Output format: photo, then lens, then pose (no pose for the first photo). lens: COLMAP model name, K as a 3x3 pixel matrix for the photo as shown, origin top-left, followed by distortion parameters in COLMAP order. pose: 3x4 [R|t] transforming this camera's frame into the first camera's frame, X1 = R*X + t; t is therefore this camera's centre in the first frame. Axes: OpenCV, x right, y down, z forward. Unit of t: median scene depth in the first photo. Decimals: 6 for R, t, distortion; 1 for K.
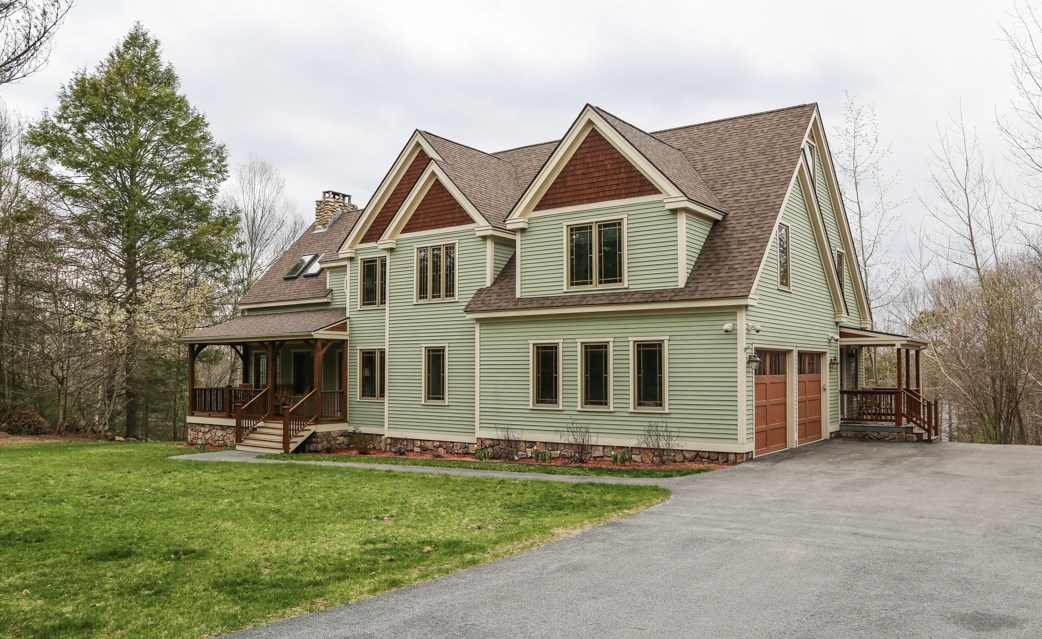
lens RADIAL K [[789.2, 0, 521.5], [0, 789.2, 323.0], [0, 0, 1]] dist [-0.047959, -0.000225]
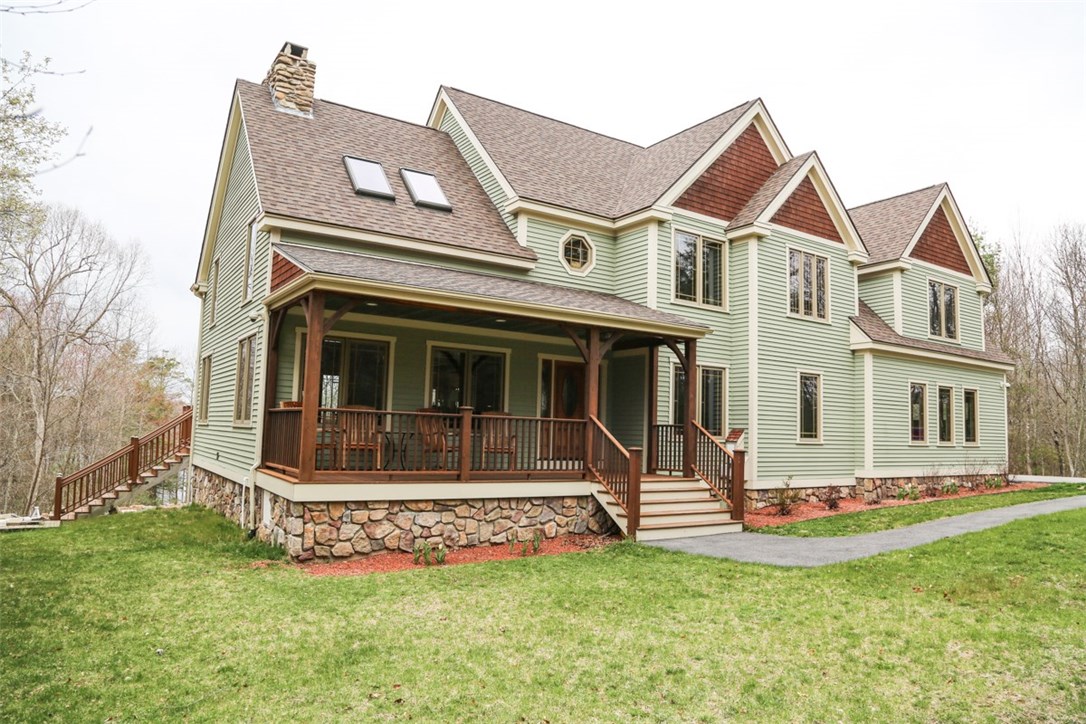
lens RADIAL K [[726.9, 0, 544.6], [0, 726.9, 360.2], [0, 0, 1]] dist [-0.077660, 0.001580]
pose [[0.349147, 0.100006, 0.931716, -0.917358], [-0.089132, 0.993325, -0.073218, 0.096805], [-0.932819, -0.057482, 0.355731, 0.999750]]
